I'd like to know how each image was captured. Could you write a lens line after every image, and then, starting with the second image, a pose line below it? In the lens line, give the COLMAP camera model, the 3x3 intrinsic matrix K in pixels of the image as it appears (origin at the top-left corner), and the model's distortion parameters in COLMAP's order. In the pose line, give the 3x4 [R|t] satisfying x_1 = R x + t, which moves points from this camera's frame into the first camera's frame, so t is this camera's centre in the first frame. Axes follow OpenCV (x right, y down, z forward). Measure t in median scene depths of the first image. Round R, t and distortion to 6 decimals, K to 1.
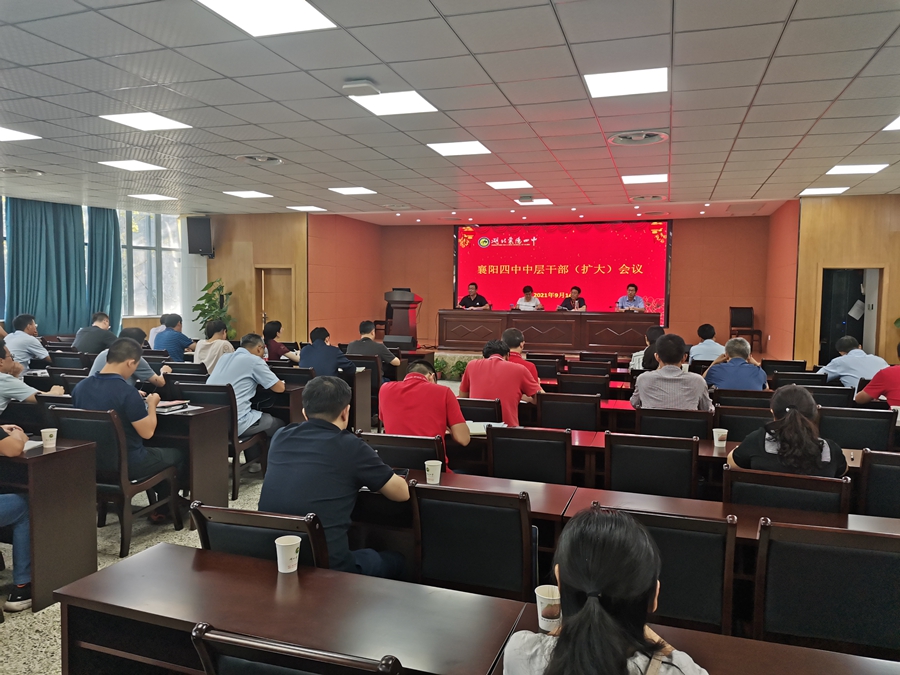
lens RADIAL K [[665.0, 0, 449.7], [0, 665.0, 337.8], [0, 0, 1]] dist [0.071482, -0.080125]
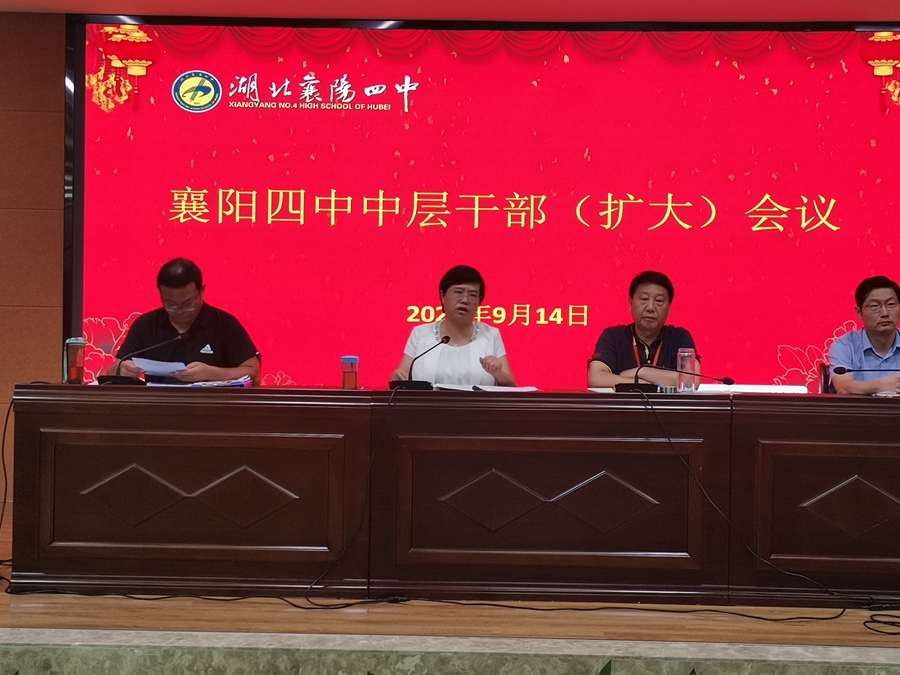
lens RADIAL K [[1602.6, 0, 451.1], [0, 1602.6, 338.4], [0, 0, 1]] dist [0.074749, 0.000000]
pose [[0.961059, -0.000216, 0.276342, -0.022058], [0.012646, 0.998986, -0.043199, -0.031330], [-0.276053, 0.045011, 0.960088, 0.459658]]
